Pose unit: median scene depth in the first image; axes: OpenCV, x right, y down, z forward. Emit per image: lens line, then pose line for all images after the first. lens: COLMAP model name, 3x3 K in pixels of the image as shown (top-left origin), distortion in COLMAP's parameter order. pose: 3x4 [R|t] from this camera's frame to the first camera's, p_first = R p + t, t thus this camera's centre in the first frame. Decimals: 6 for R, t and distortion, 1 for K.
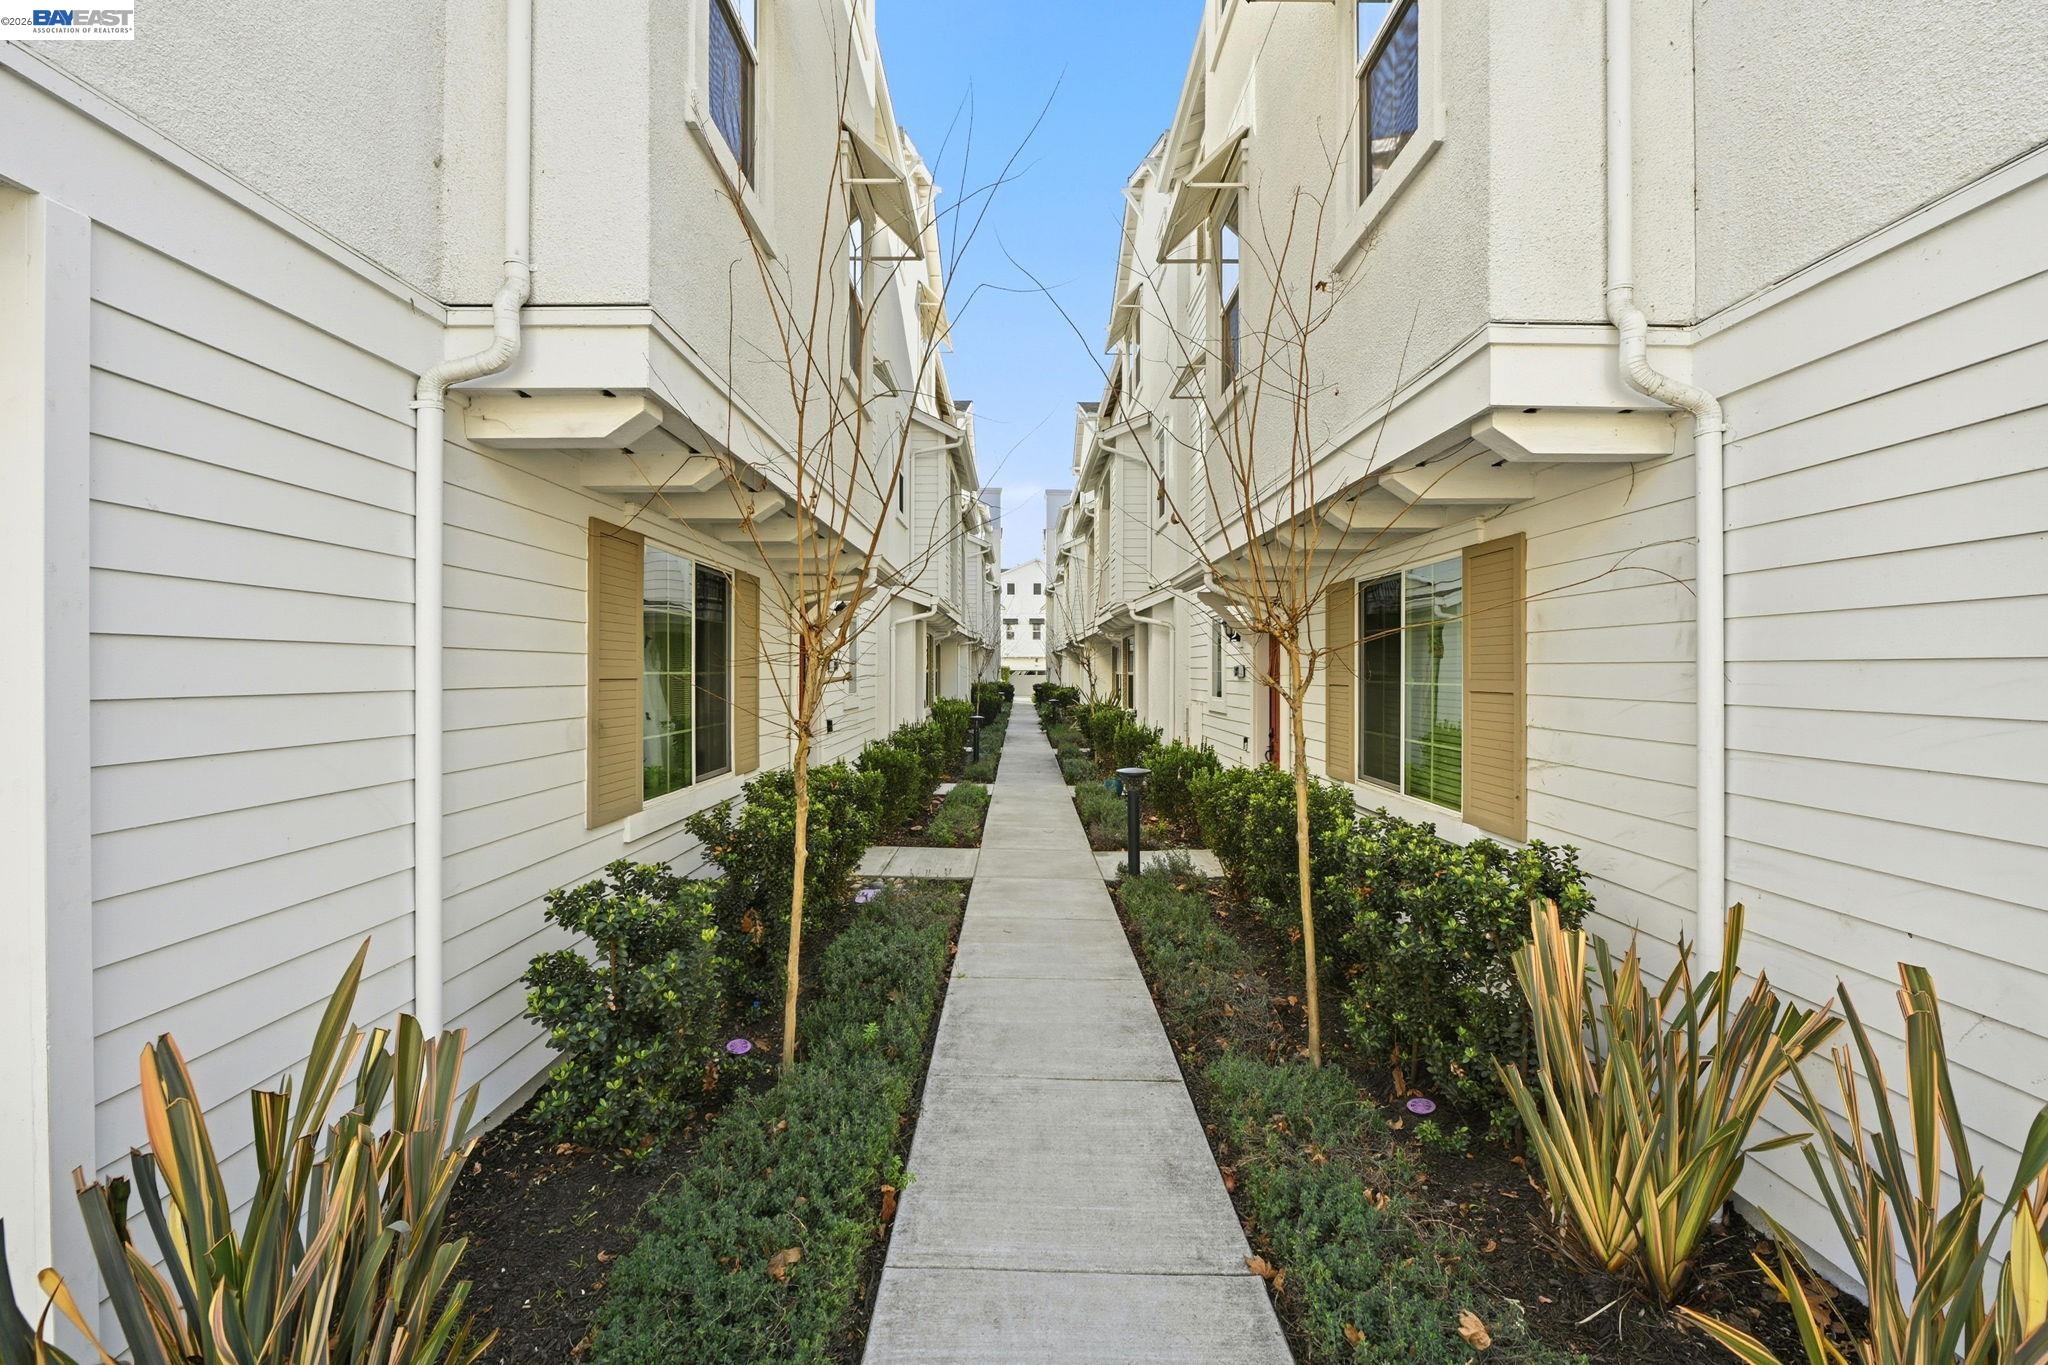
lens RADIAL K [[828.0, 0, 1025.2], [0, 828.0, 668.7], [0, 0, 1]] dist [-0.010994, -0.000285]
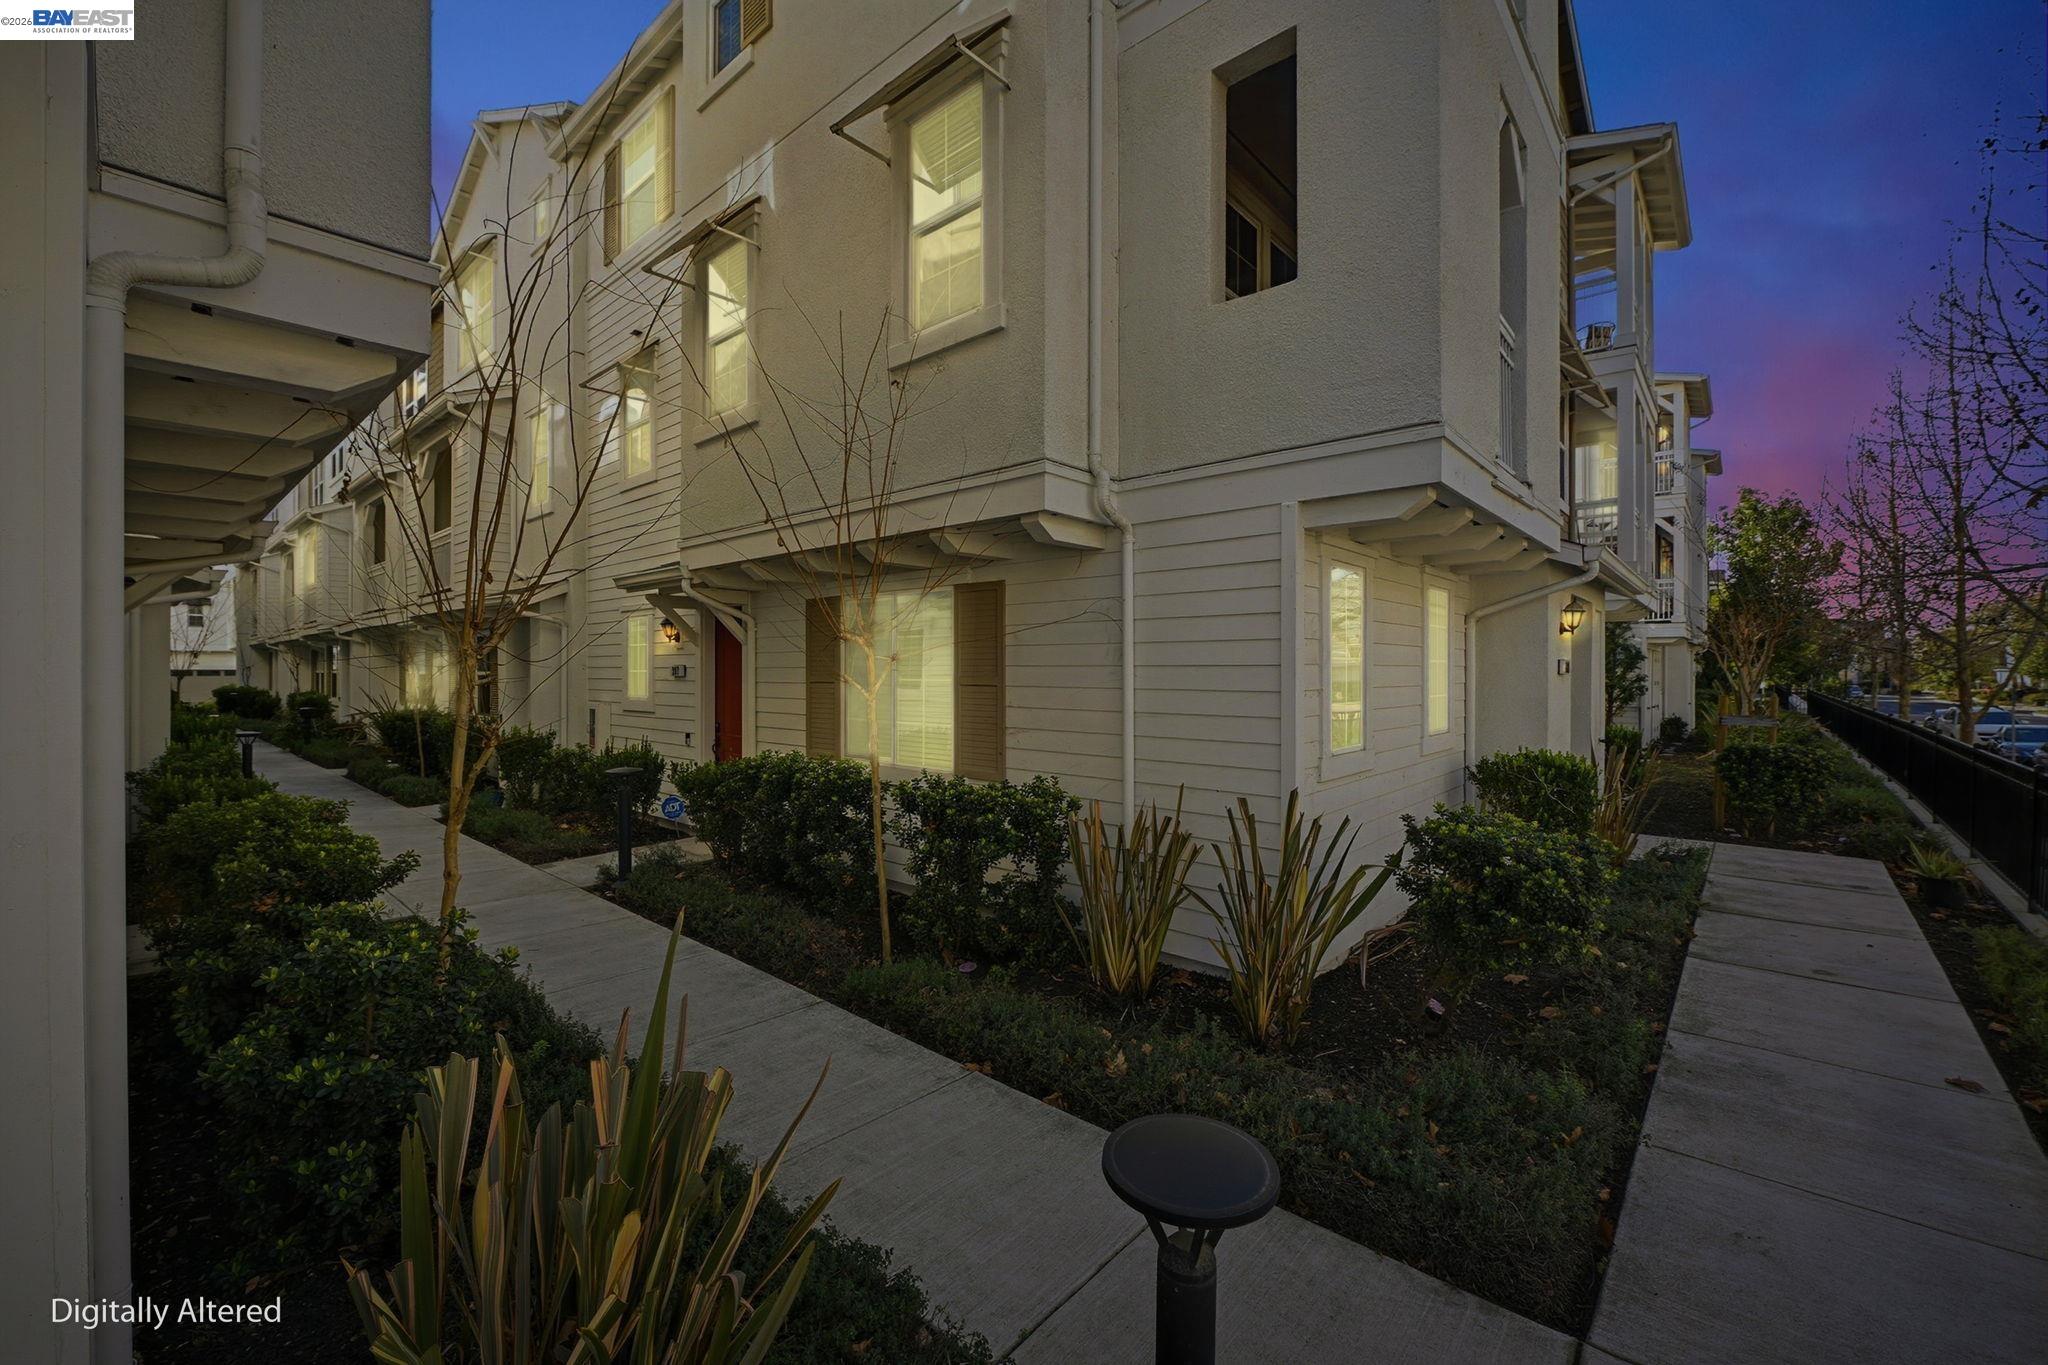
lens RADIAL K [[823.2, 0, 1023.1], [0, 823.2, 666.7], [0, 0, 1]] dist [-0.007538, -0.000267]
pose [[0.668603, 0.000839, 0.743619, -0.537325], [0.000483, 0.999999, -0.001563, -0.002159], [-0.743620, 0.001405, 0.668602, -0.052364]]
